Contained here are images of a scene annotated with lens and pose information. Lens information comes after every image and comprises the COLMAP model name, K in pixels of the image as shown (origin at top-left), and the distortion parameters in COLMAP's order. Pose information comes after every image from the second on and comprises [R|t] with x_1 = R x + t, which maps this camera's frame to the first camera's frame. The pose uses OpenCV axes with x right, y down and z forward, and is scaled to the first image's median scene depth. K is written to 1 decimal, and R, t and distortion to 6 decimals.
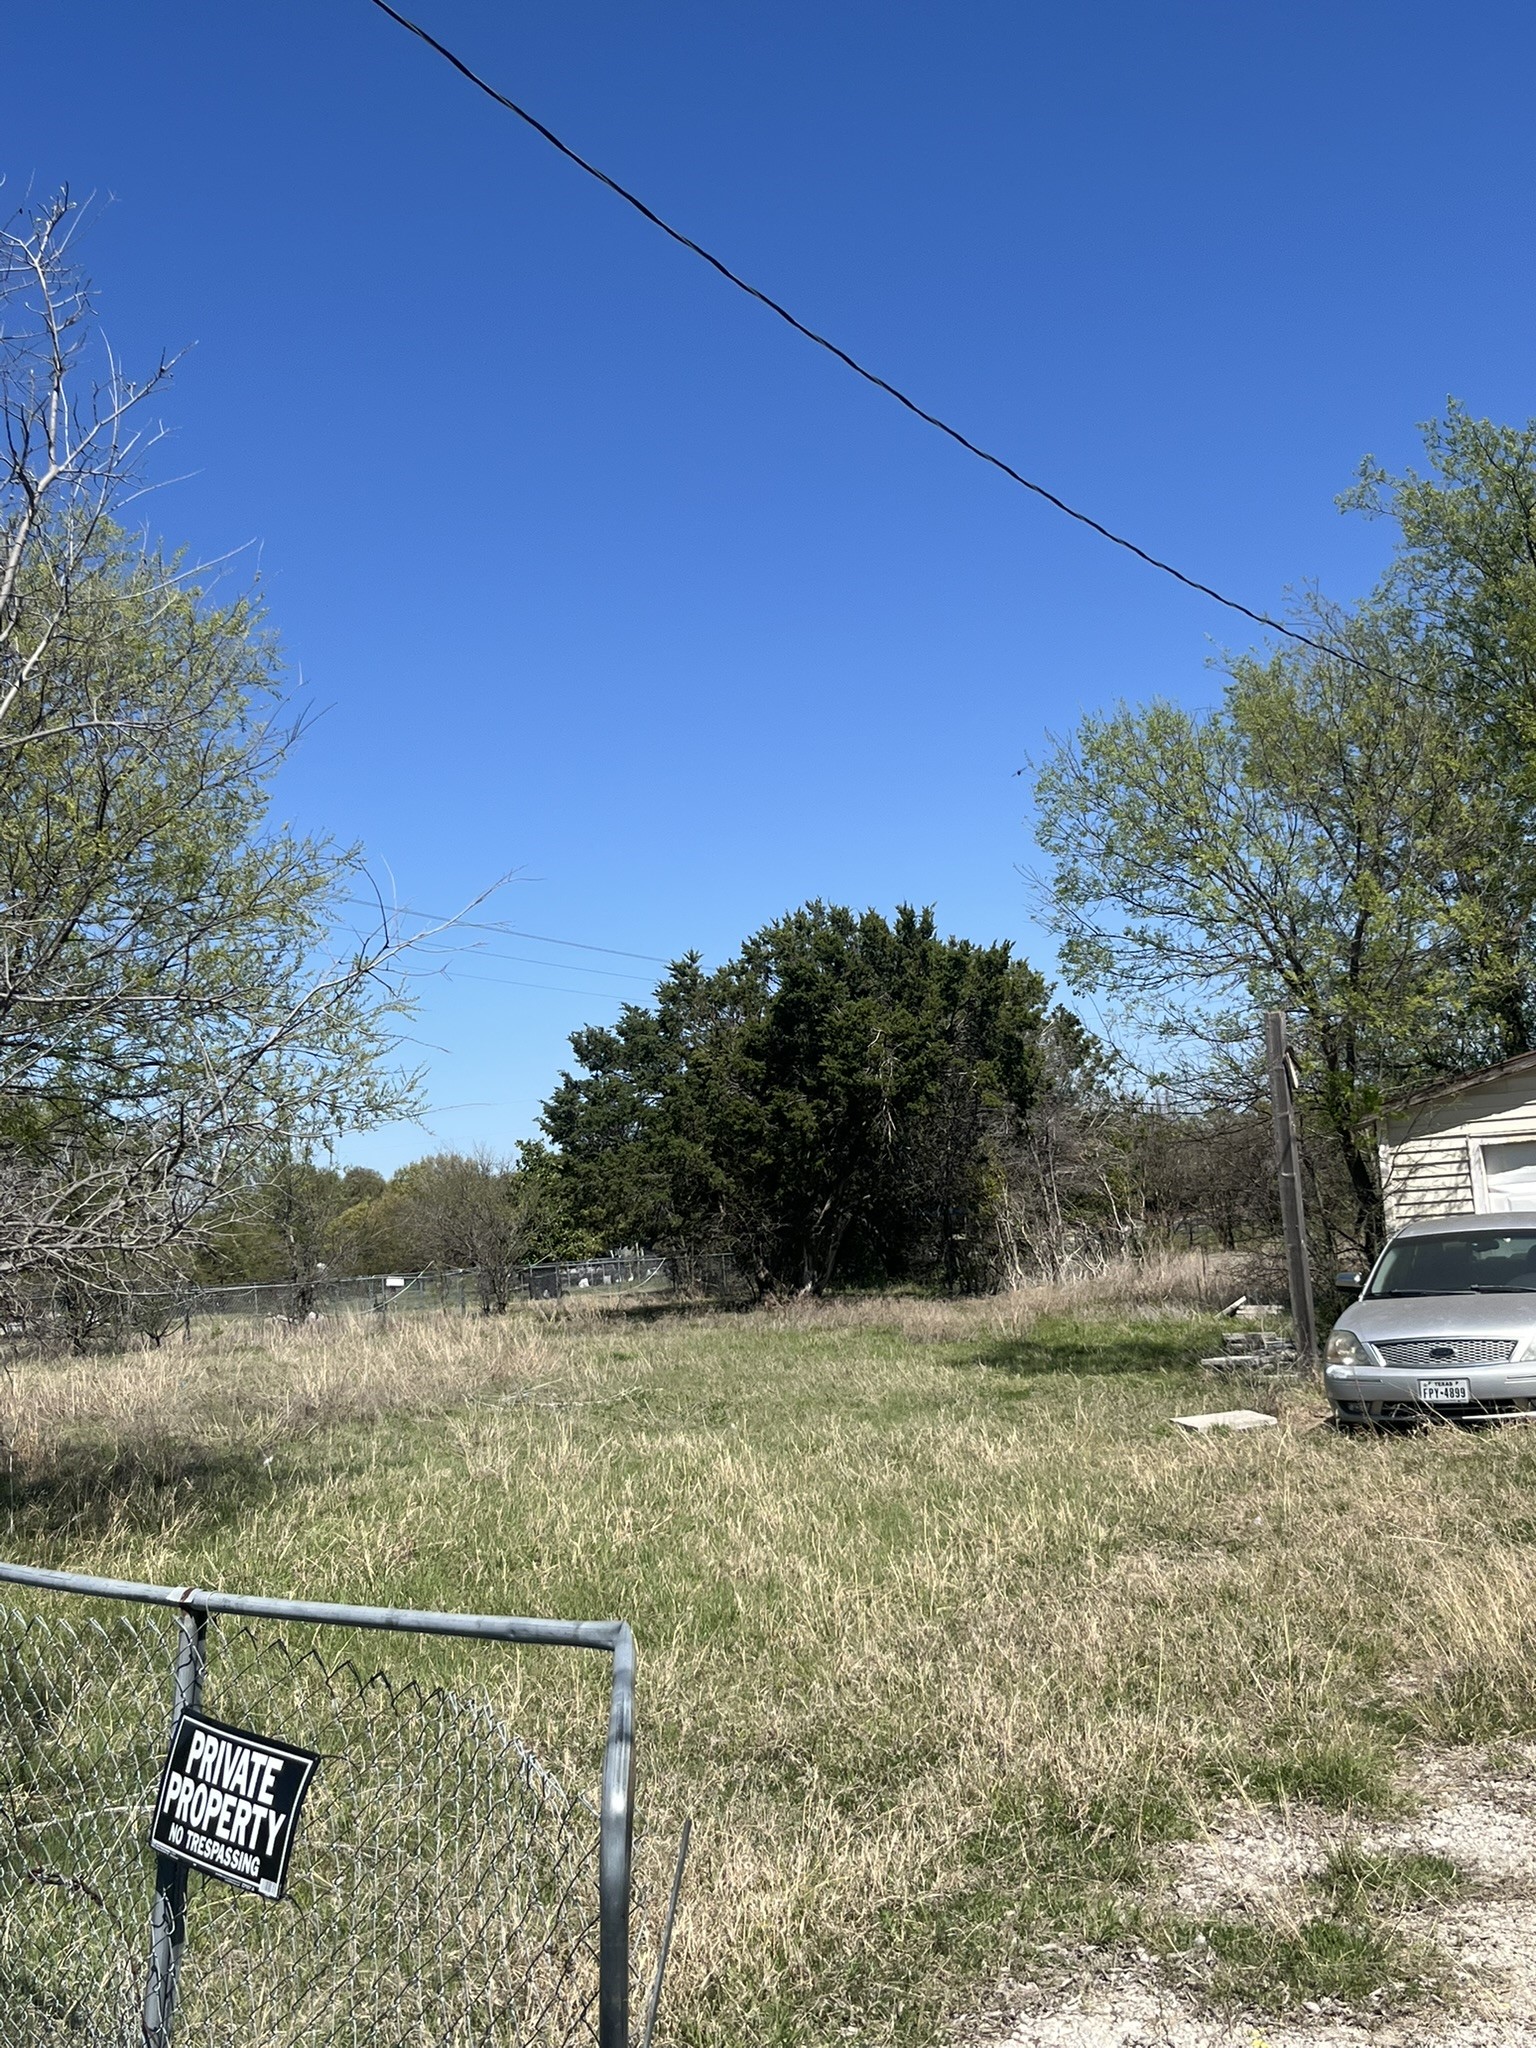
lens RADIAL K [[2093.4, 0, 765.2], [0, 2093.4, 1023.4], [0, 0, 1]] dist [0.048256, 0.000000]
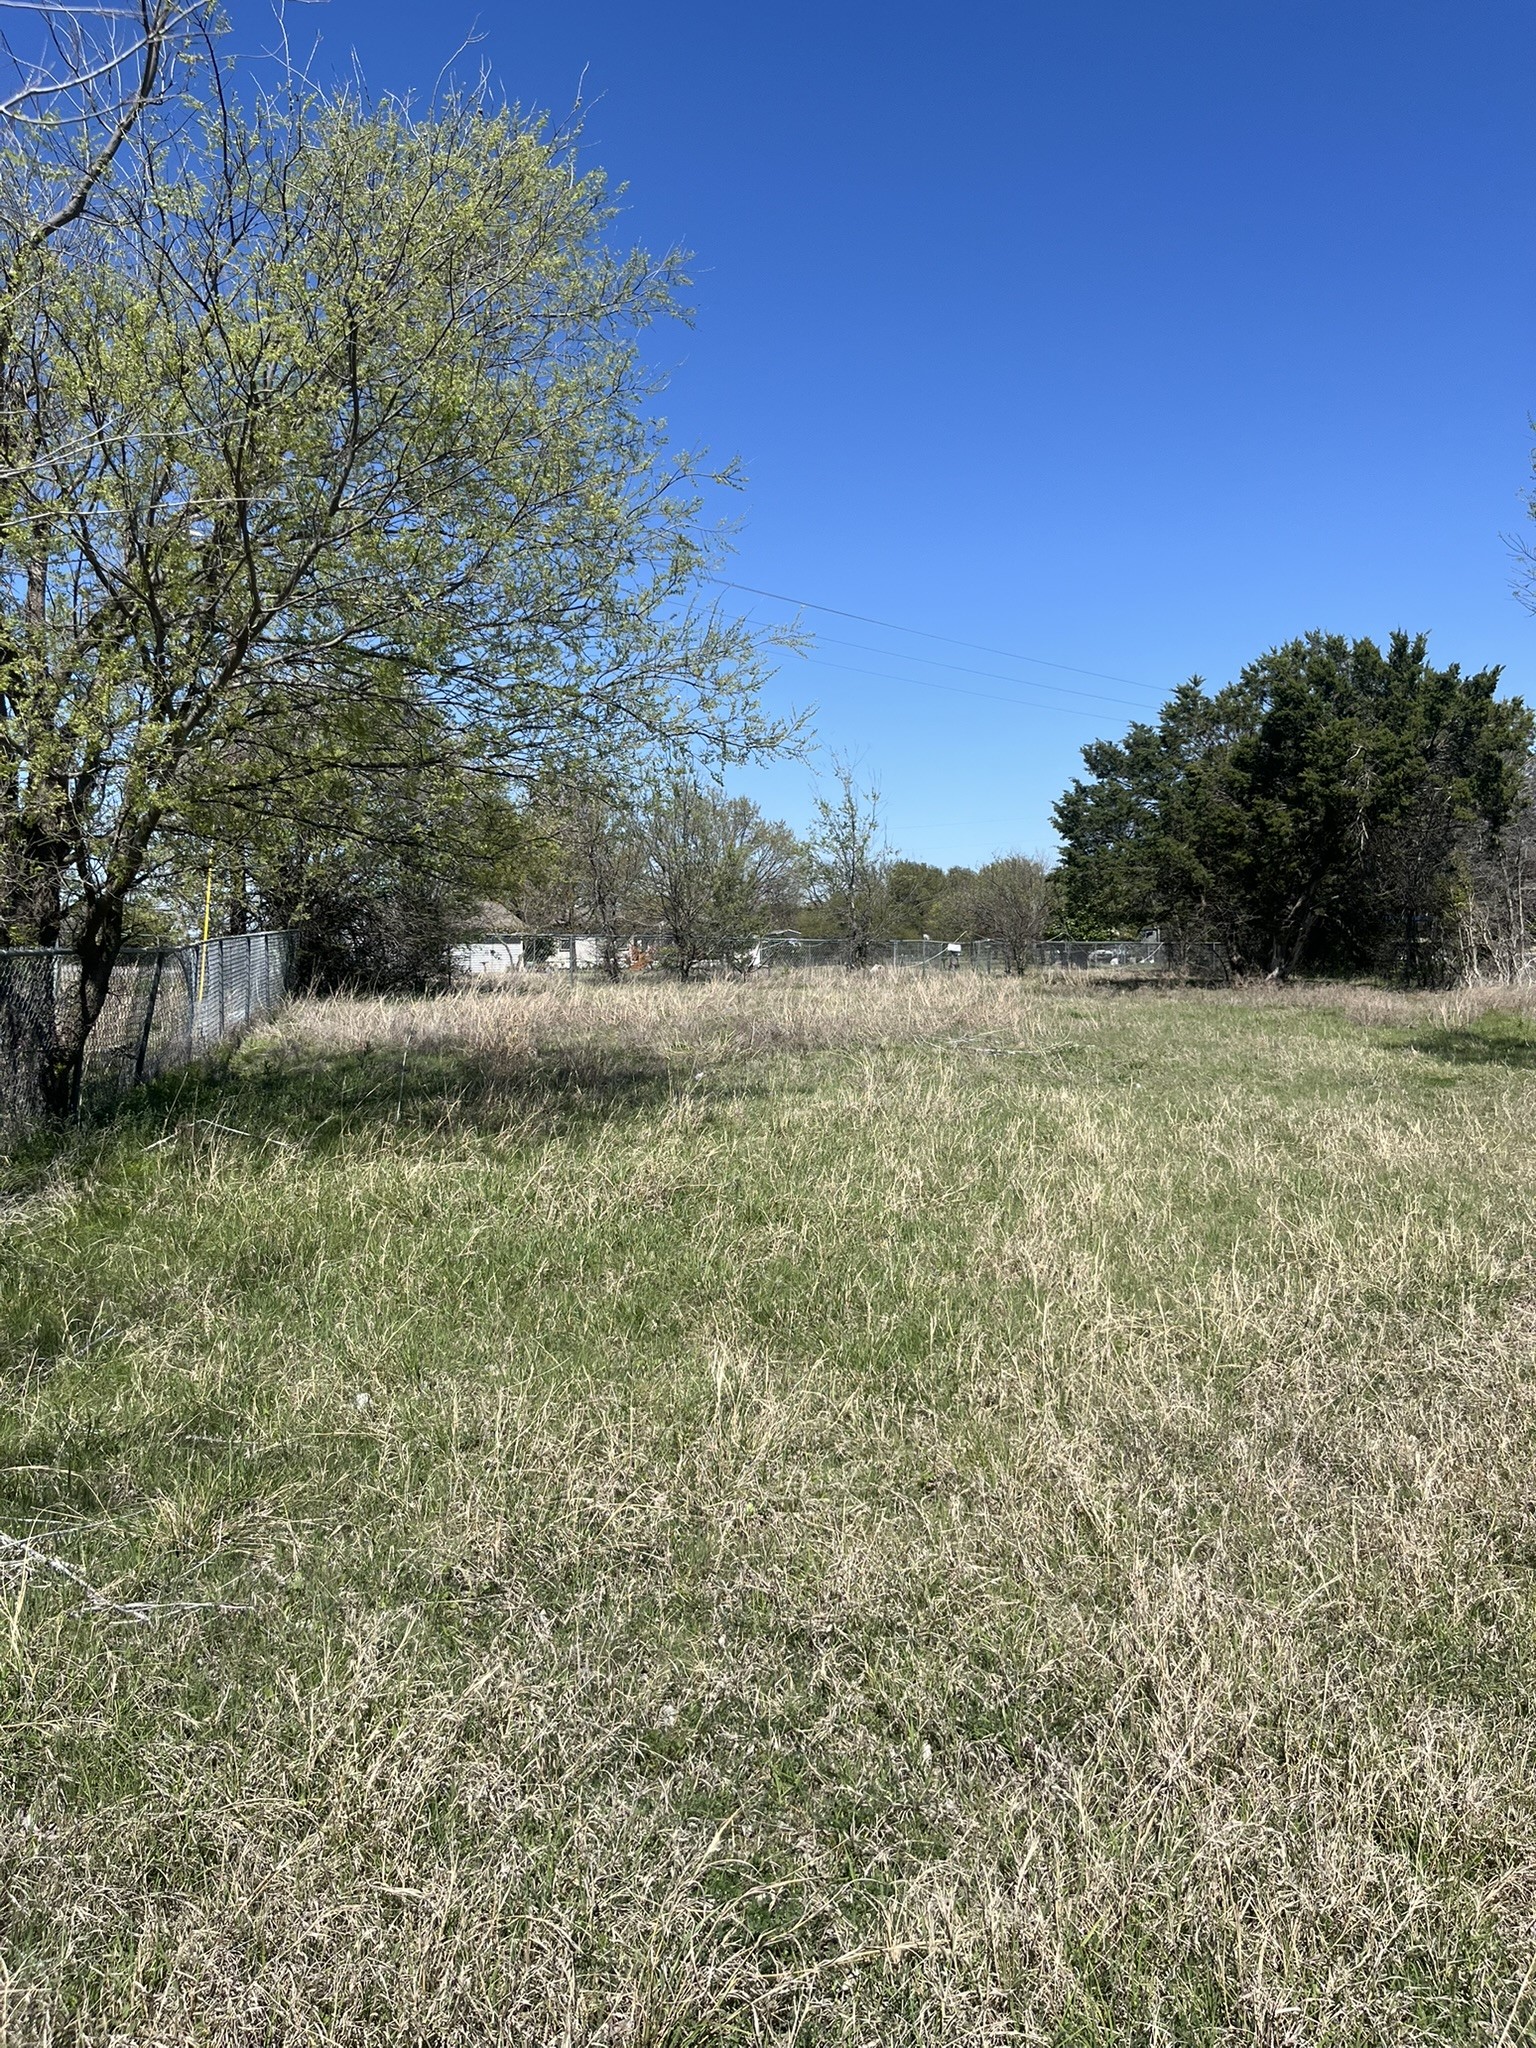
lens RADIAL K [[1545.8, 0, 773.4], [0, 1545.8, 1030.9], [0, 0, 1]] dist [0.034983, -0.006980]
pose [[0.949699, 0.083492, -0.301829, 0.019501], [-0.030863, 0.984066, 0.175102, 0.016178], [0.311639, -0.156979, 0.937144, 0.102874]]
